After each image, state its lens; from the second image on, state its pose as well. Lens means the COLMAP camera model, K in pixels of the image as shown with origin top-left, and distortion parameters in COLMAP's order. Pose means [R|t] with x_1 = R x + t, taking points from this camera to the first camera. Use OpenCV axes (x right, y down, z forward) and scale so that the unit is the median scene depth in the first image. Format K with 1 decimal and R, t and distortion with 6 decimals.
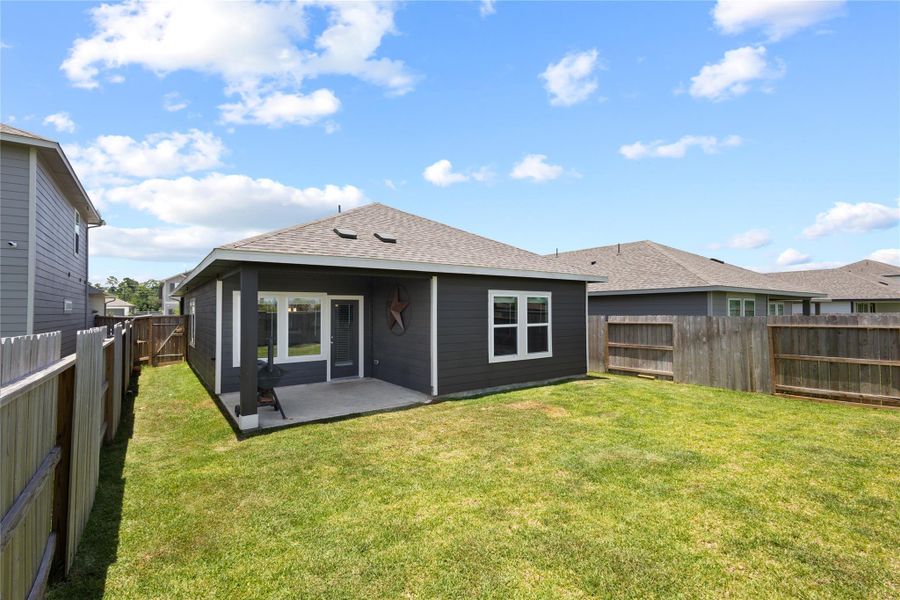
lens RADIAL K [[415.9, 0, 450.0], [0, 415.9, 300.0], [0, 0, 1]] dist [0.013031, -0.000189]
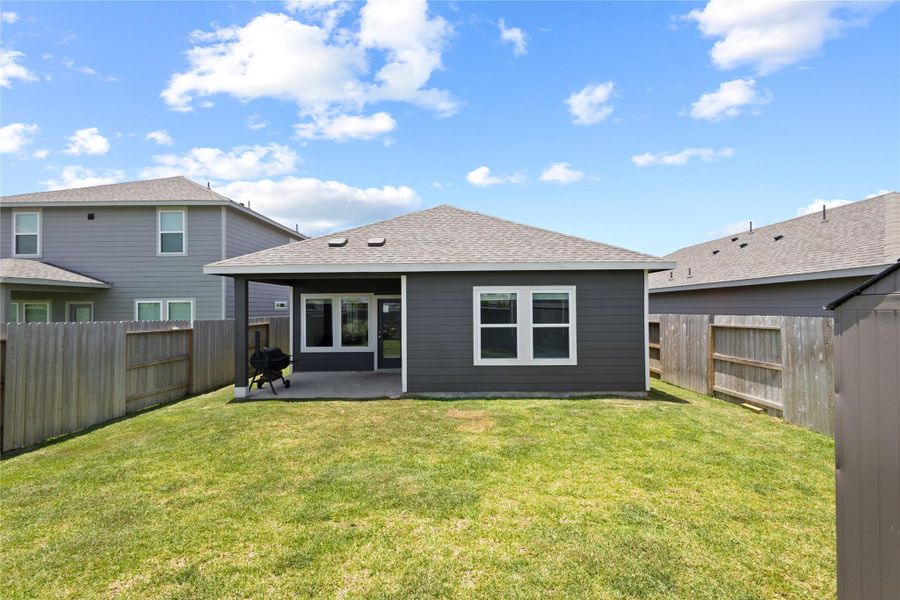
lens RADIAL K [[415.9, 0, 450.0], [0, 415.9, 300.0], [0, 0, 1]] dist [0.013031, -0.000189]
pose [[0.805463, -0.012640, -0.592511, 0.530799], [0.018321, 0.999826, 0.003576, 0.001289], [0.592363, -0.013736, 0.805554, 0.195435]]
